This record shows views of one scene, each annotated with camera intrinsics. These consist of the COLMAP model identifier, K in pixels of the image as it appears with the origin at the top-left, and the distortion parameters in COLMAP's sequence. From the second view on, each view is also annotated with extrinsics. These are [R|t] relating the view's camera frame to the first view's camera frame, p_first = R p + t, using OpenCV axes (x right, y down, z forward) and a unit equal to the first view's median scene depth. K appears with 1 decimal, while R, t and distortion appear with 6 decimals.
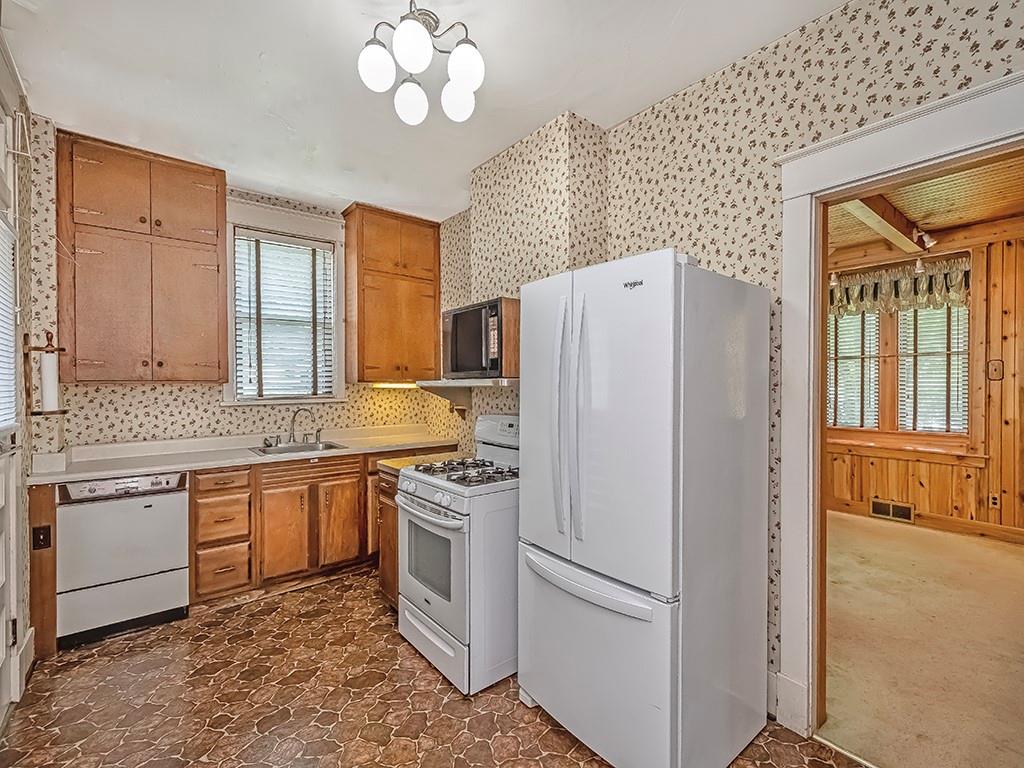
lens RADIAL K [[442.8, 0, 528.3], [0, 442.8, 387.7], [0, 0, 1]] dist [0.003744, -0.002165]
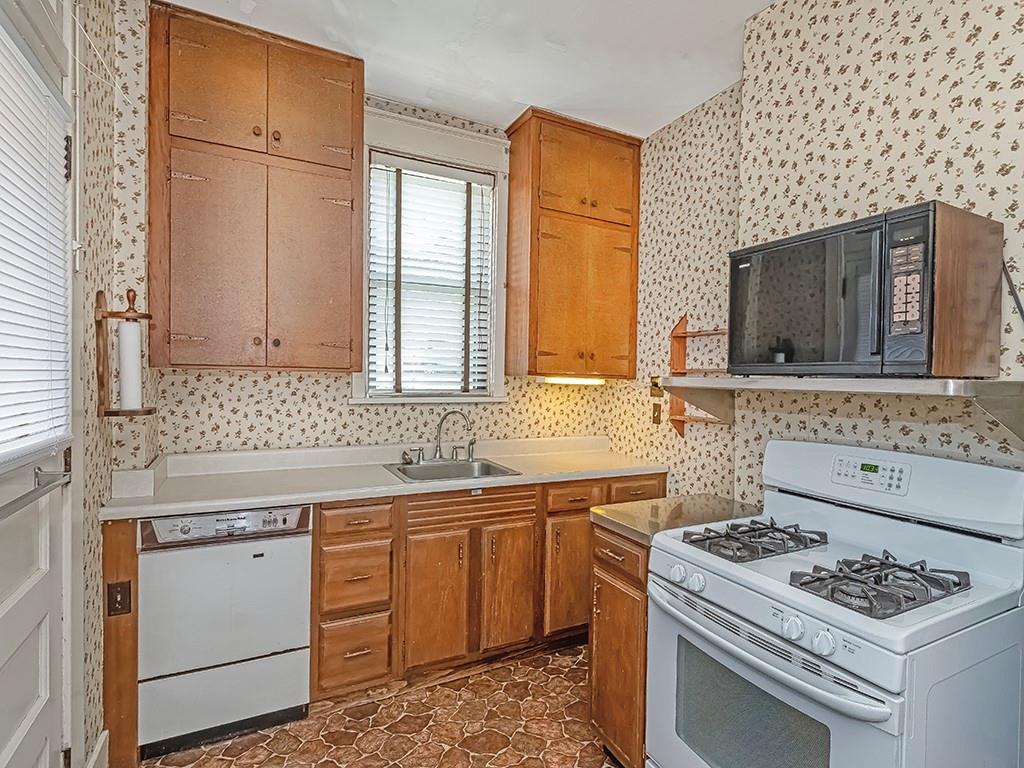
lens RADIAL K [[506.8, 0, 542.8], [0, 506.8, 391.5], [0, 0, 1]] dist [0.005454, -0.003232]
pose [[0.979901, 0.030735, -0.197103, -0.267056], [-0.026775, 0.999383, 0.022721, -0.006391], [0.197680, -0.016986, 0.980119, 0.307960]]
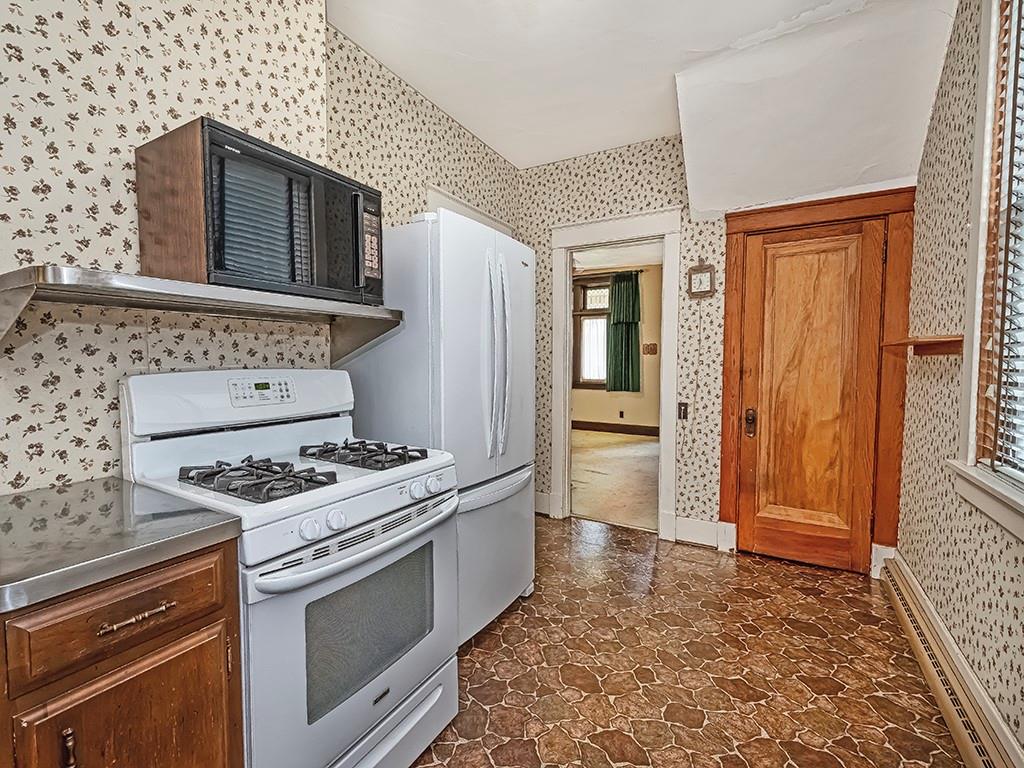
lens RADIAL K [[488.1, 0, 510.8], [0, 488.1, 377.3], [0, 0, 1]] dist [-0.004646, -0.000053]
pose [[-0.341591, -0.026980, 0.939461, -0.657852], [0.001587, 0.999570, 0.029283, 0.050118], [-0.939847, 0.011494, -0.341402, 0.815922]]
